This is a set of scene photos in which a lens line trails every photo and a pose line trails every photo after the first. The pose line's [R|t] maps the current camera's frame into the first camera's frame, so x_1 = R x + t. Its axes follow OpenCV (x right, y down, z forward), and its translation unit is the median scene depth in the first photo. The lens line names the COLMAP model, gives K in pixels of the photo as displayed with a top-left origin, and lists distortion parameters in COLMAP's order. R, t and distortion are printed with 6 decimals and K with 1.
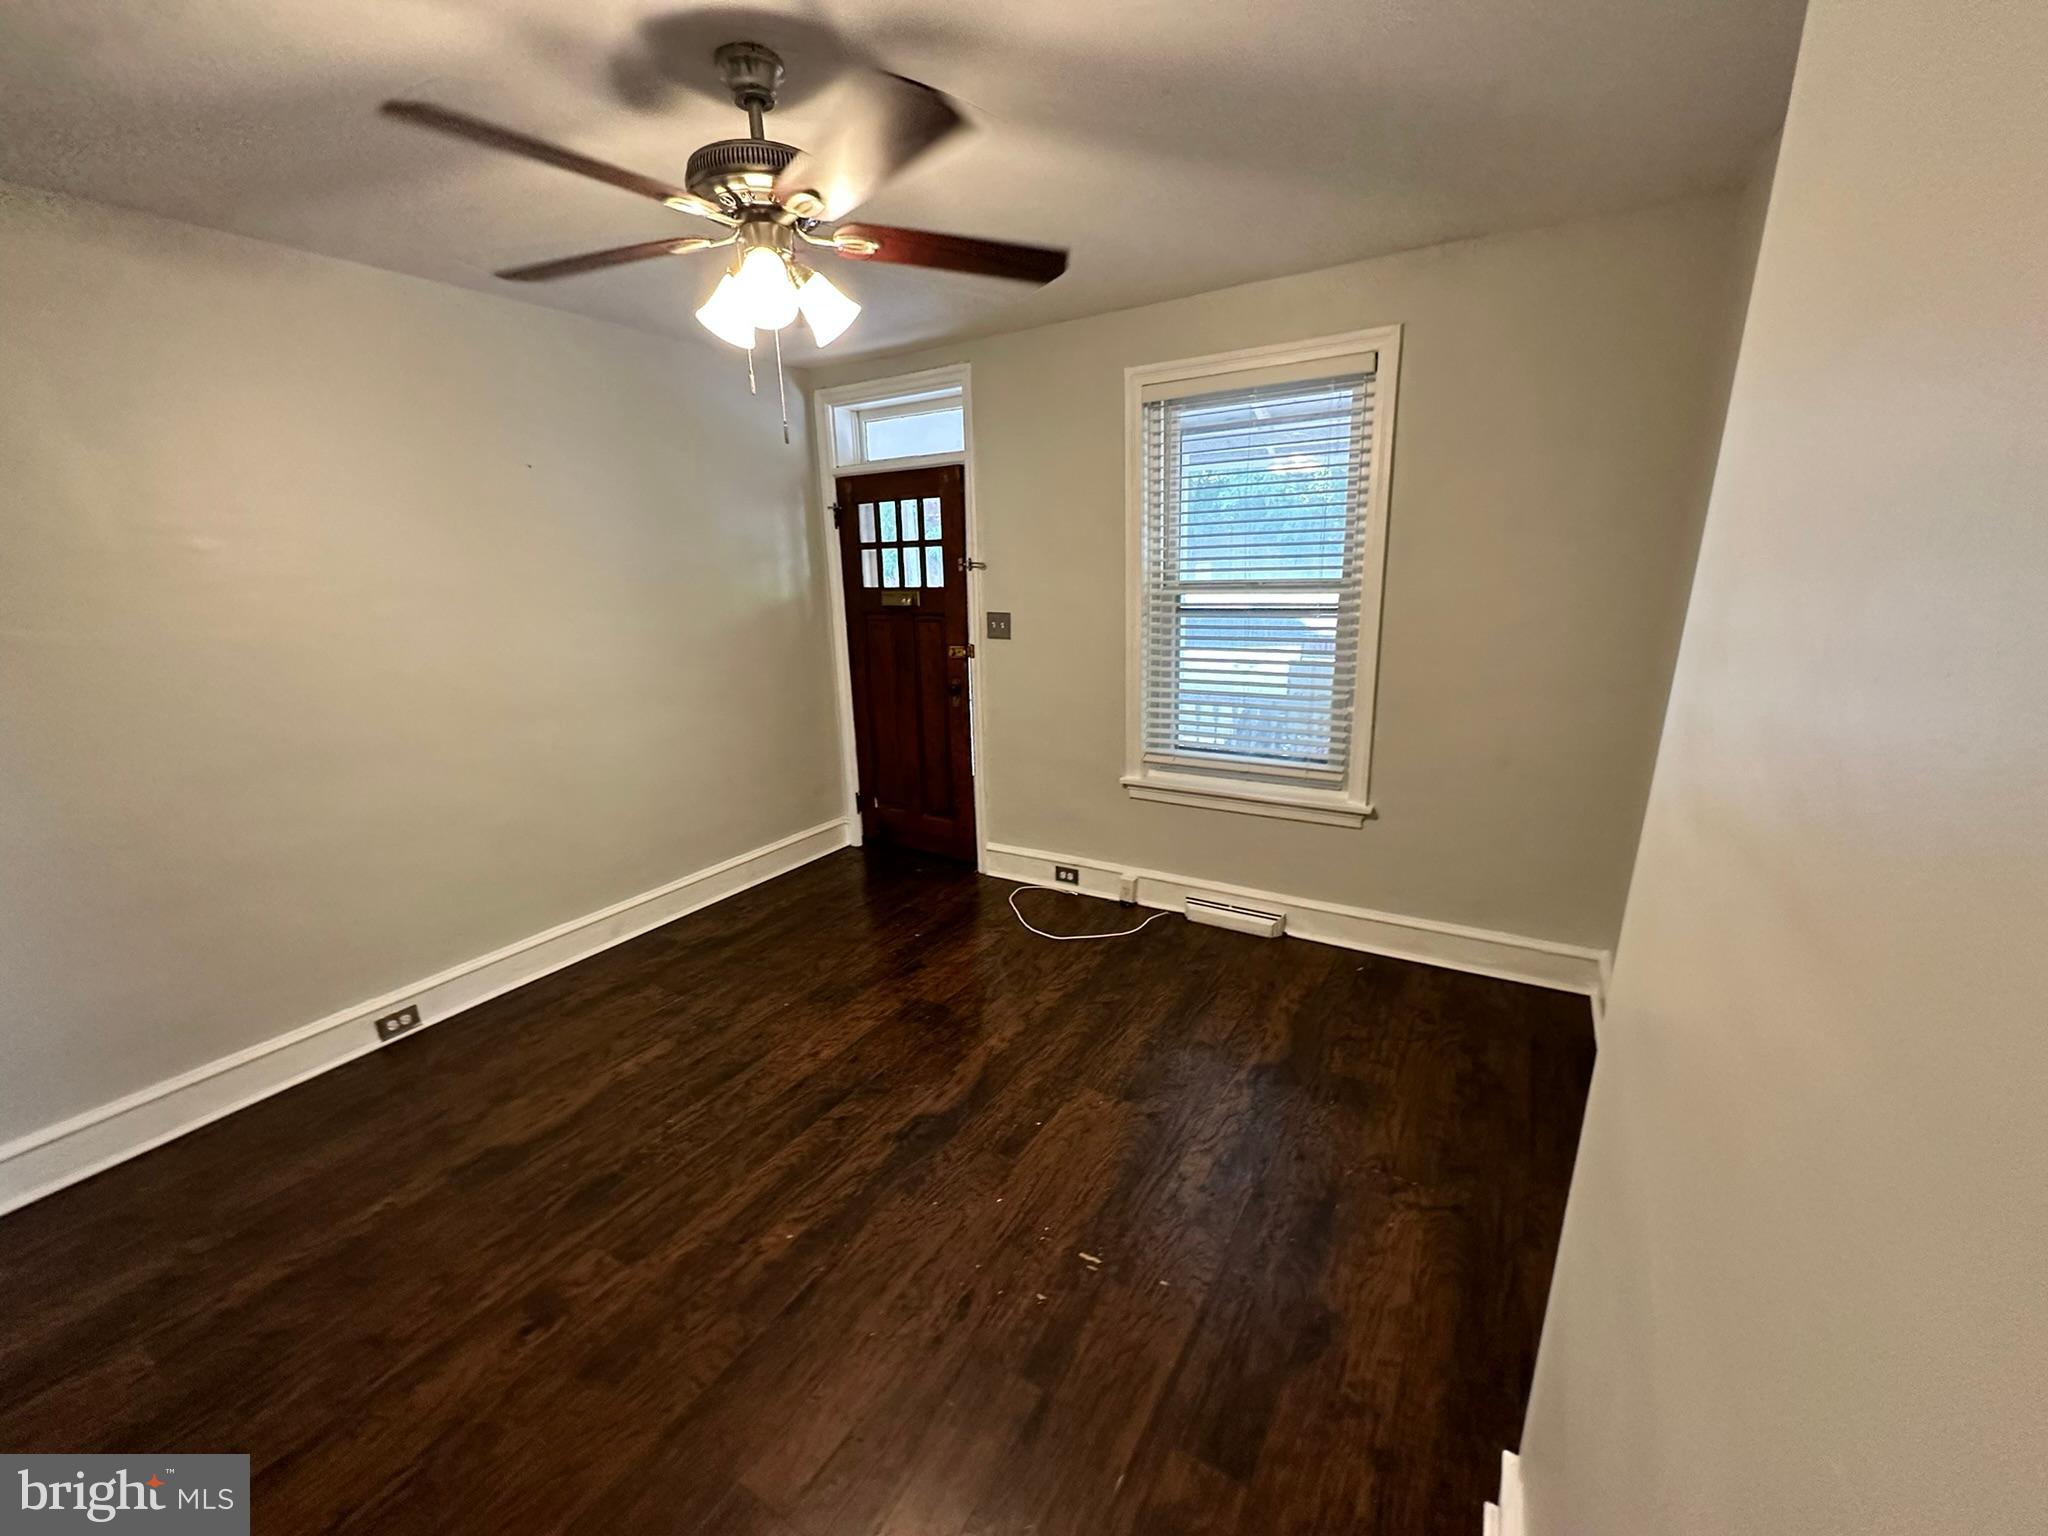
lens RADIAL K [[815.0, 0, 1025.6], [0, 815.0, 770.2], [0, 0, 1]] dist [-0.000985, 0.000029]
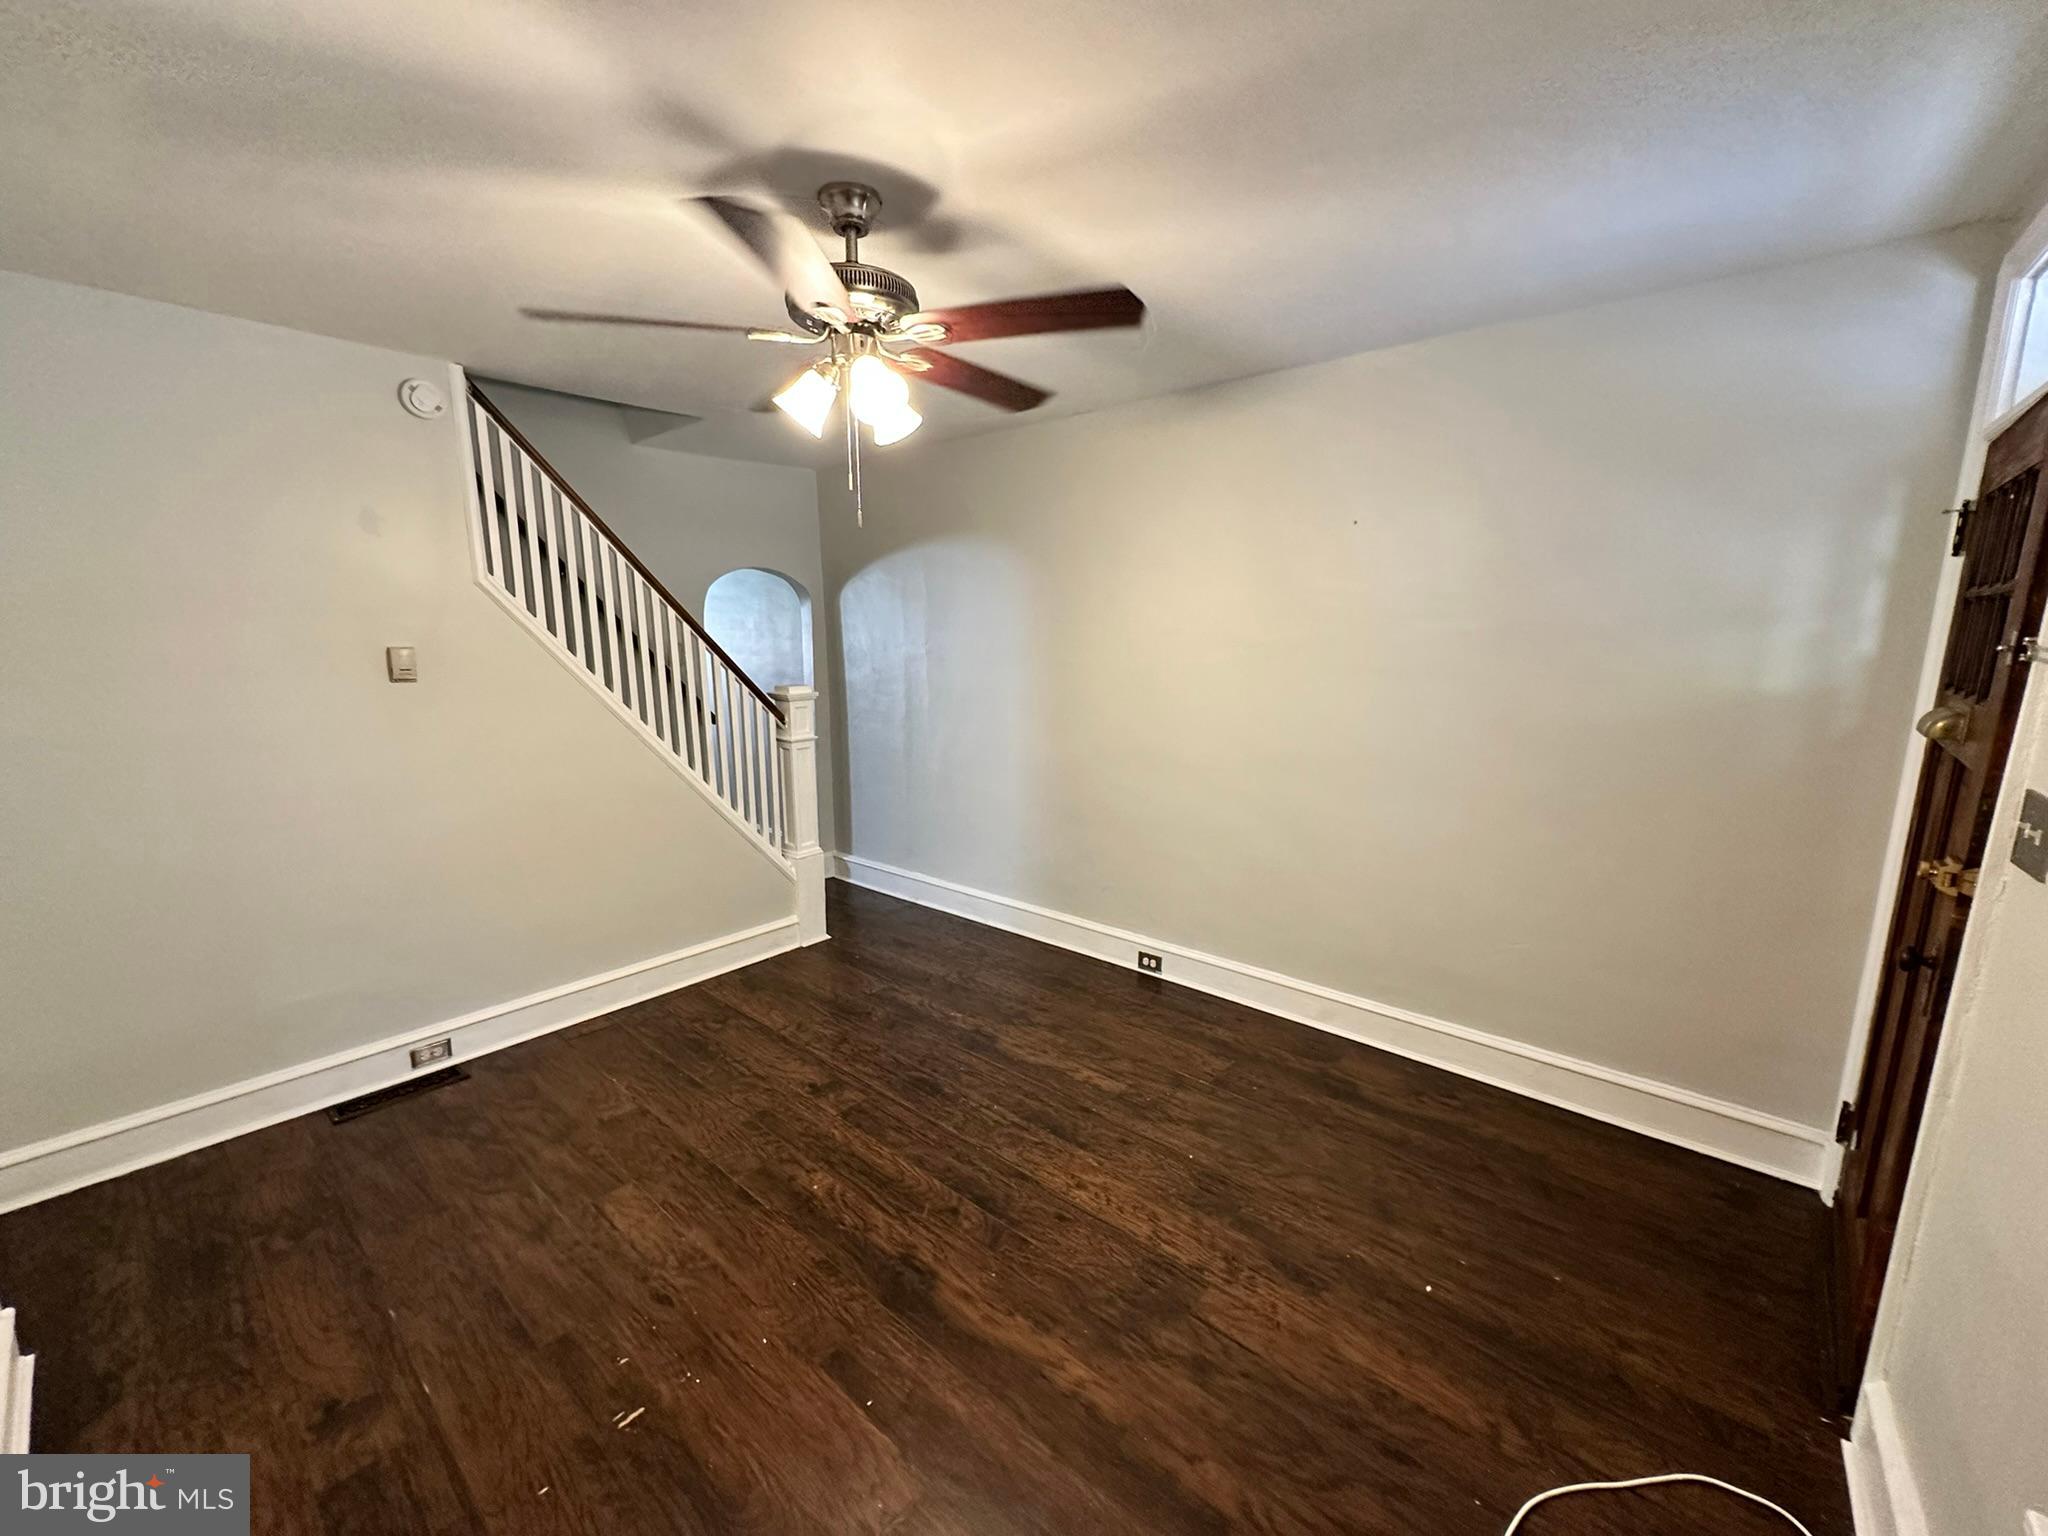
lens RADIAL K [[812.7, 0, 1025.8], [0, 812.7, 770.8], [0, 0, 1]] dist [0.000746, 0.000051]
pose [[-0.165418, 0.202245, -0.965263, 0.464695], [-0.236257, 0.942122, 0.237884, -0.244723], [0.957507, 0.267401, -0.108062, 0.847181]]
